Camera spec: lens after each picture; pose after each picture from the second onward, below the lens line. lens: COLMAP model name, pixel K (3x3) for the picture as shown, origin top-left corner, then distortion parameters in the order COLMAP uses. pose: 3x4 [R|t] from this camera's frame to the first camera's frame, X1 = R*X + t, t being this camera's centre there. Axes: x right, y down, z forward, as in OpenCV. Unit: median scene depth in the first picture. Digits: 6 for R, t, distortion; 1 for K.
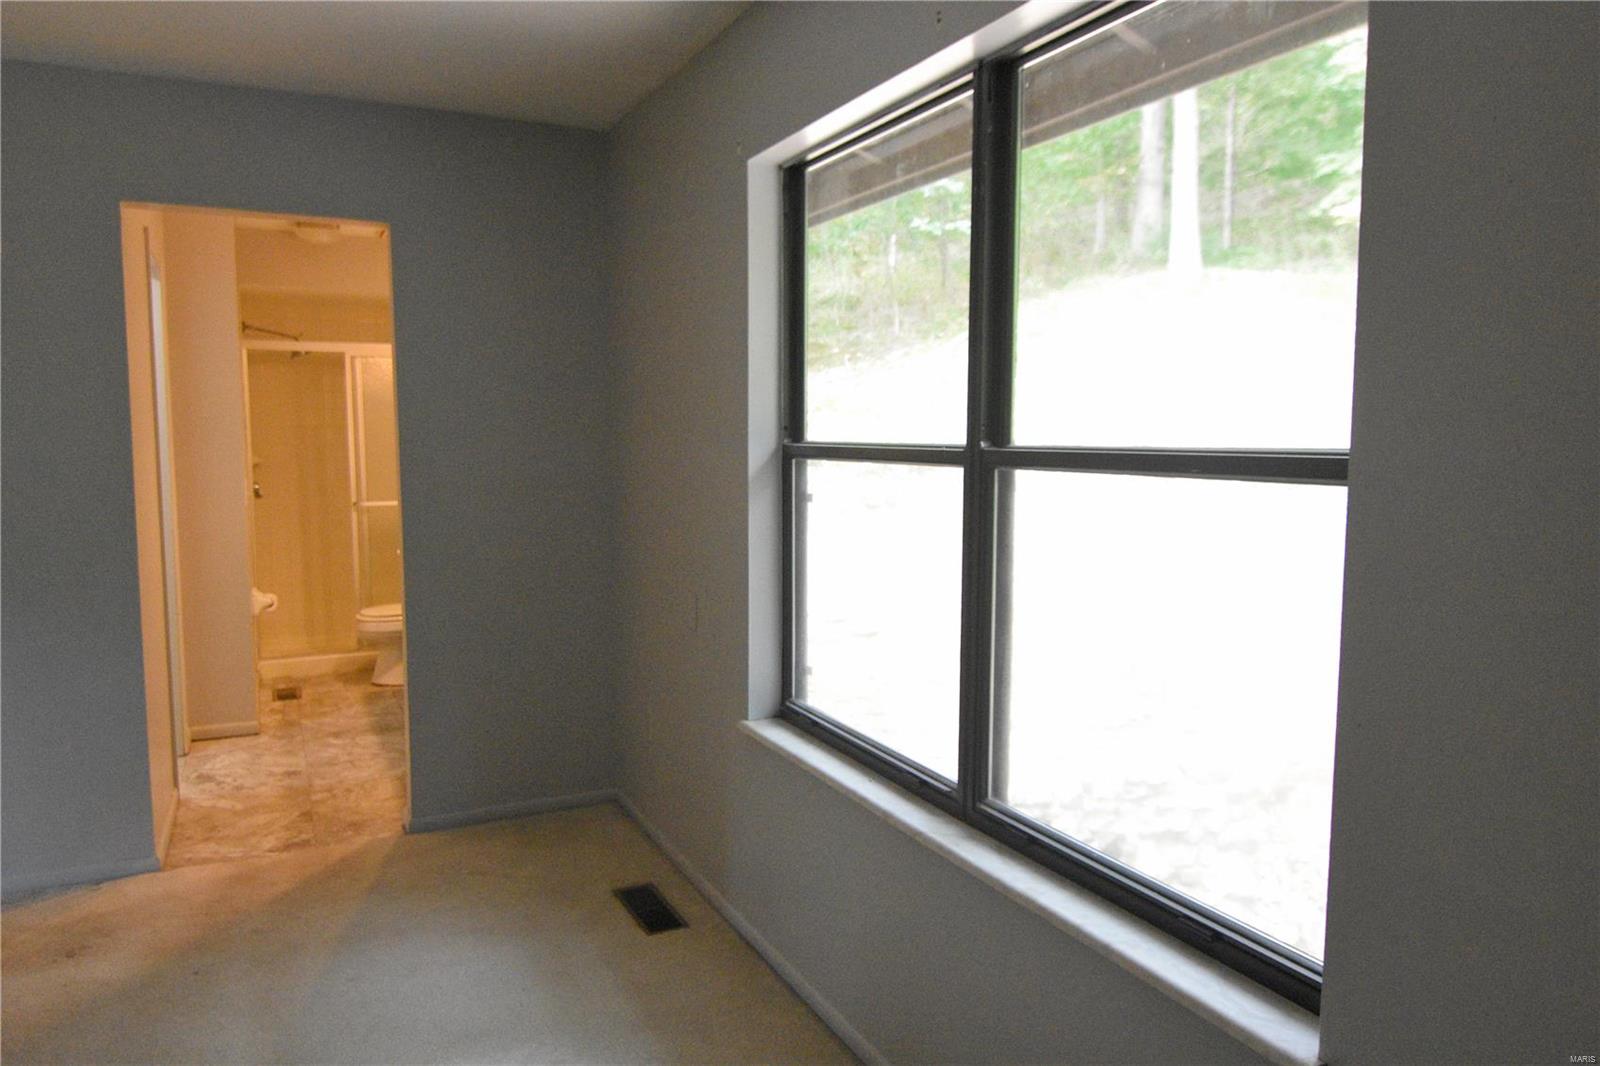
lens RADIAL K [[1097.4, 0, 800.0], [0, 1097.4, 533.0], [0, 0, 1]] dist [-0.003174, -0.004899]
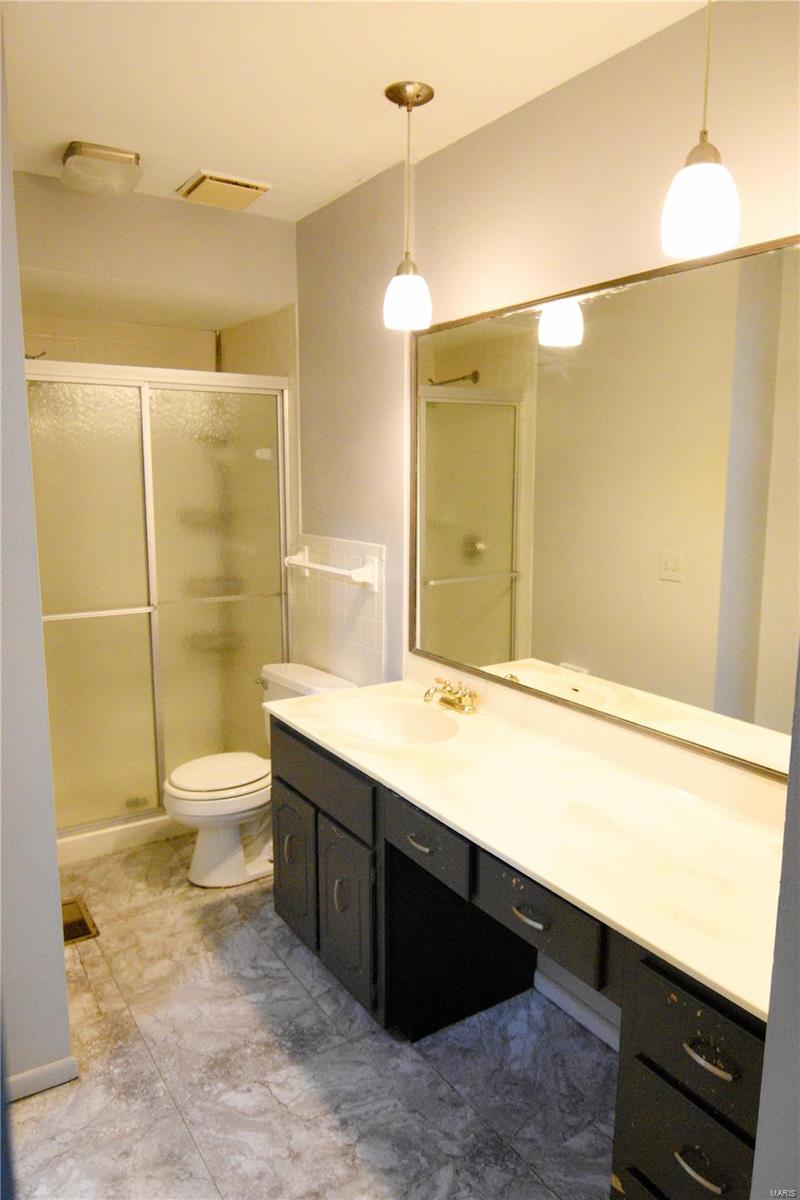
lens RADIAL K [[823.1, 0, 400.0], [0, 823.1, 600.0], [0, 0, 1]] dist [-0.003174, -0.004899]
pose [[0.993514, -0.016676, 0.112479, -0.385617], [0.009470, 0.997886, 0.064298, -0.080446], [-0.113313, -0.062816, 0.991572, 0.605718]]
